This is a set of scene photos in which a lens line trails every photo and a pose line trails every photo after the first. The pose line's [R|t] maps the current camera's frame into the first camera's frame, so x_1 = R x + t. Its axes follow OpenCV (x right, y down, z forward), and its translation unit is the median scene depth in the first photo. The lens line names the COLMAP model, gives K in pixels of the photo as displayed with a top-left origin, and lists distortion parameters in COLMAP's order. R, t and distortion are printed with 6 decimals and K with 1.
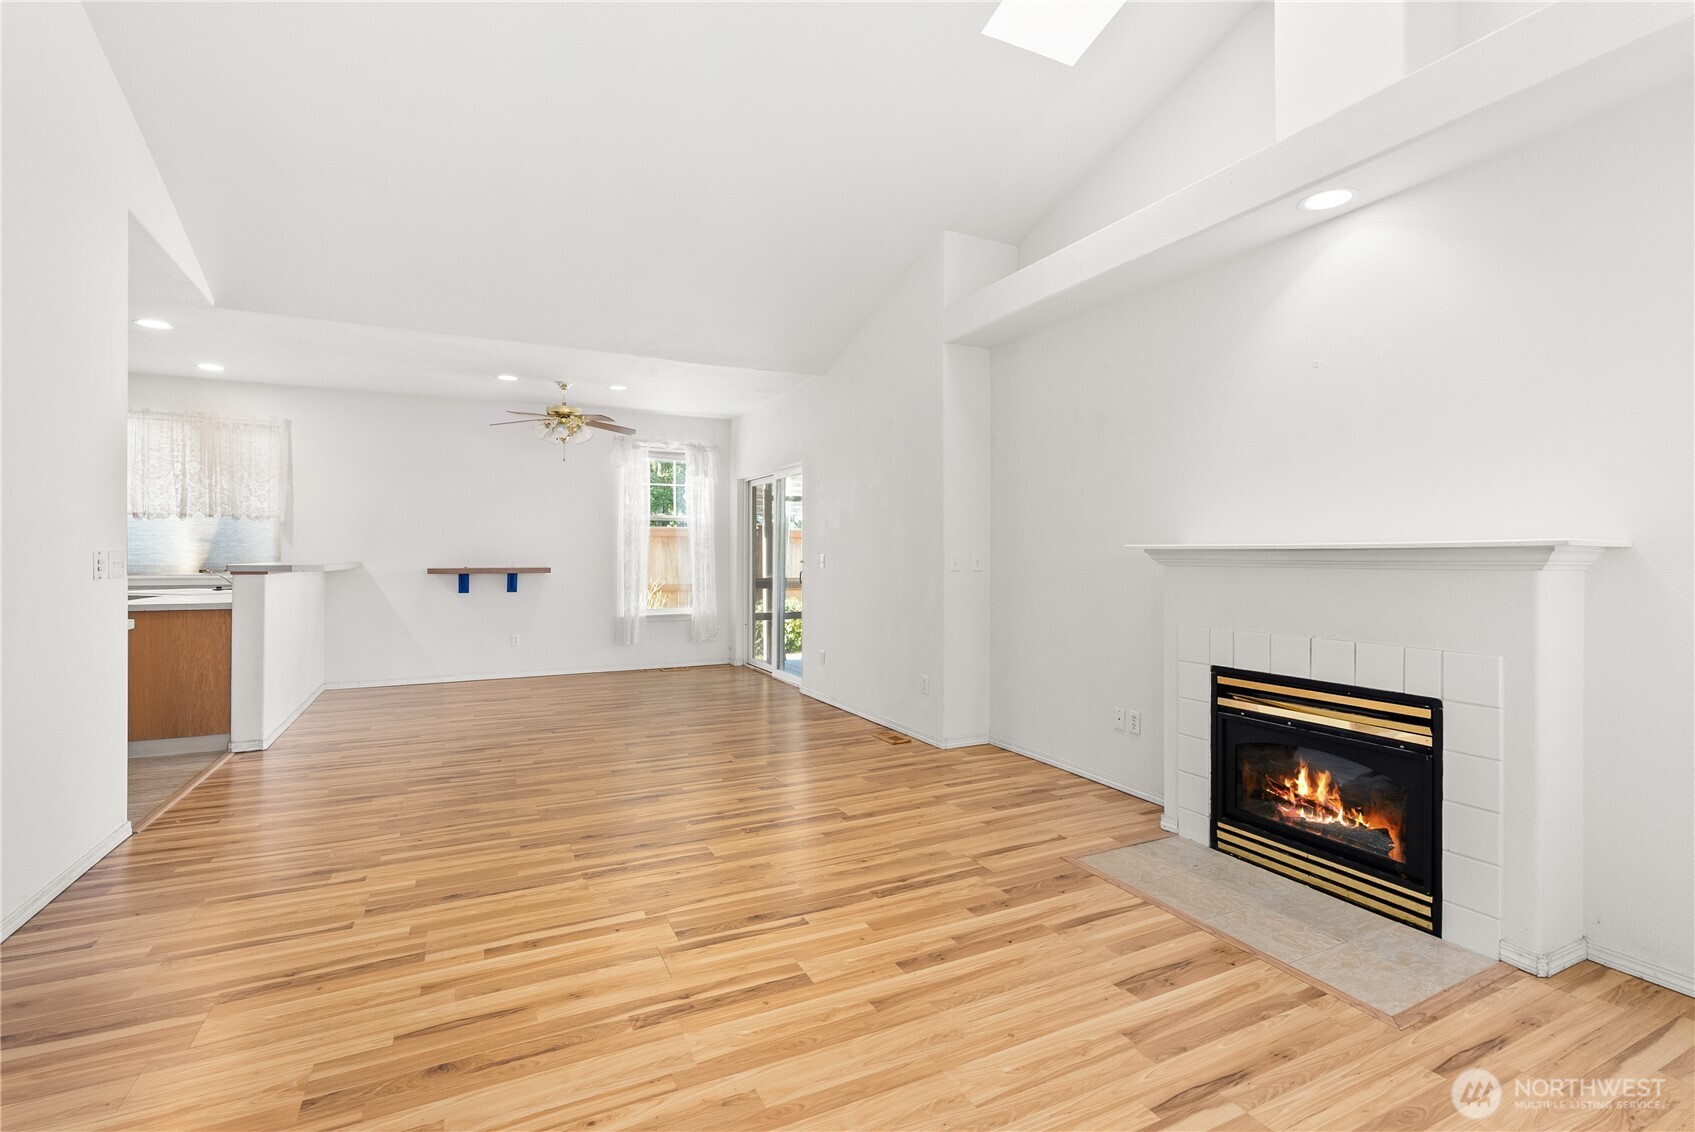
lens RADIAL K [[770.2, 0, 845.0], [0, 770.2, 563.2], [0, 0, 1]] dist [-0.001125, -0.000076]
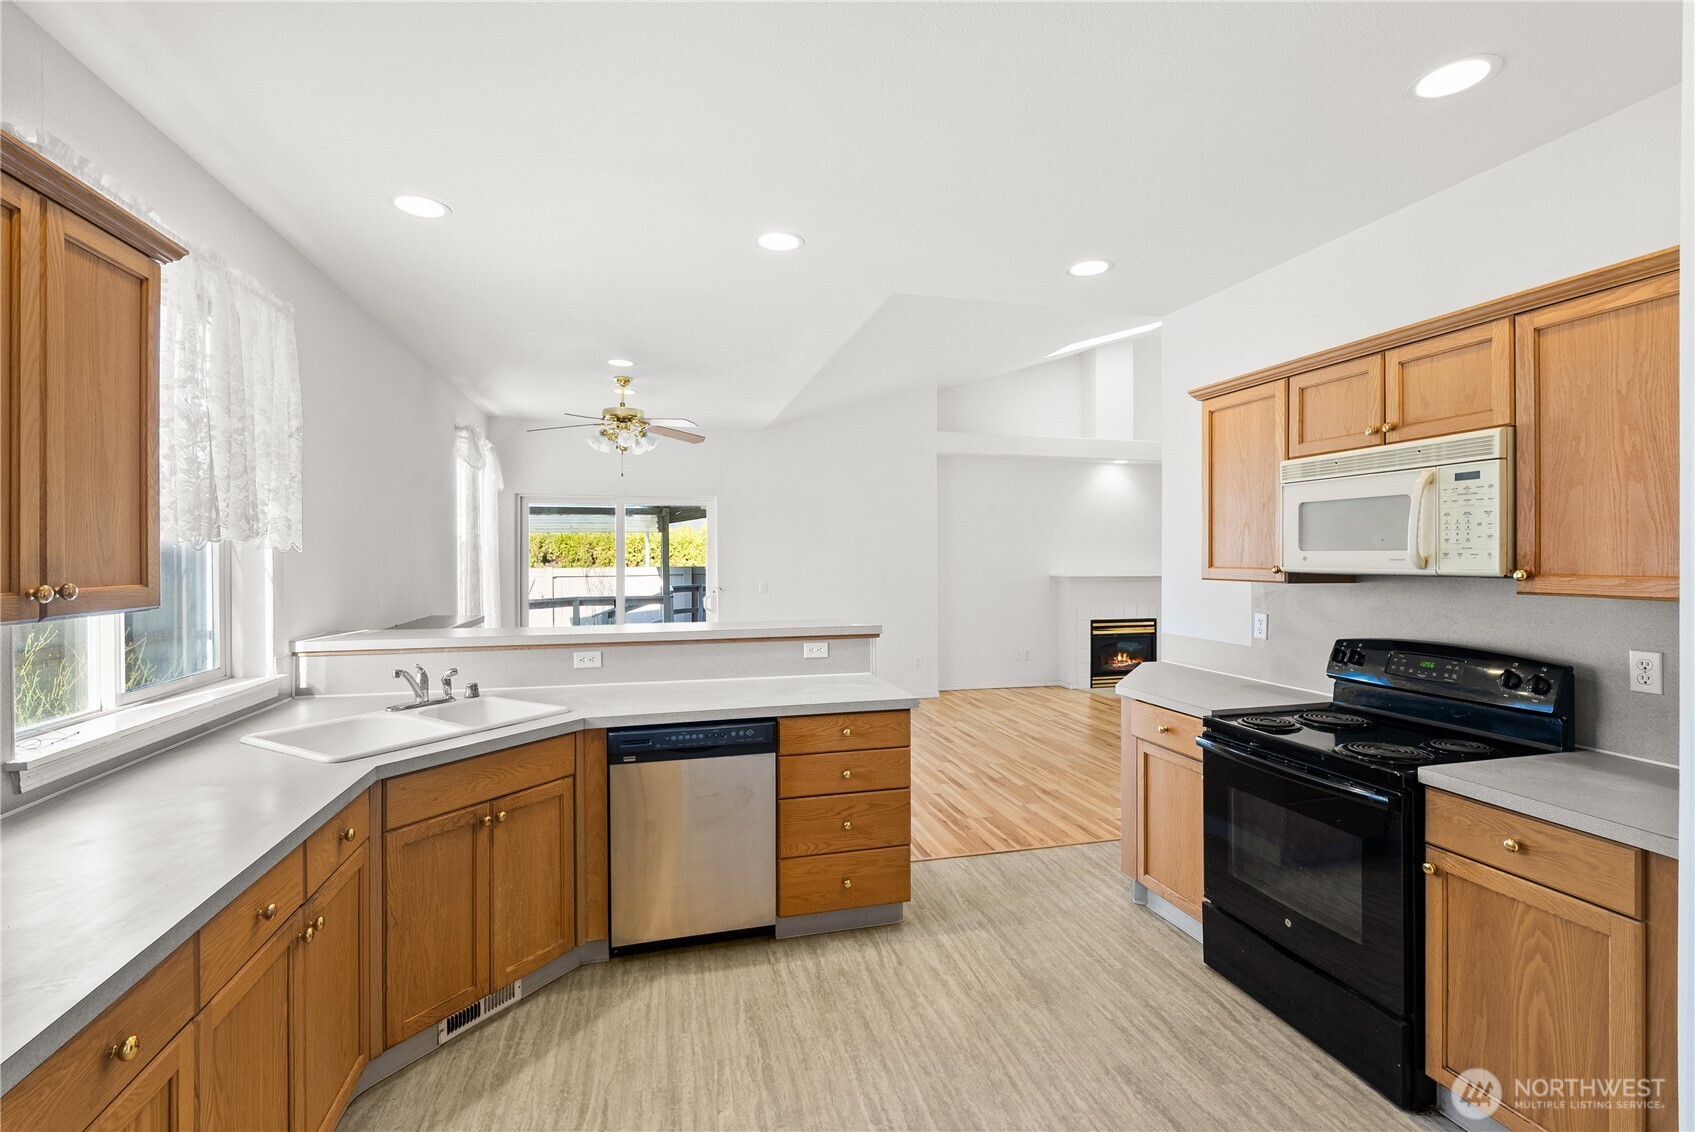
lens RADIAL K [[770.2, 0, 848.2], [0, 770.2, 559.6], [0, 0, 1]] dist [-0.001125, -0.000076]
pose [[0.196625, -0.006376, 0.980458, -2.346822], [0.005721, 0.999969, 0.005355, -0.096857], [-0.980462, 0.004556, 0.196655, 1.316377]]
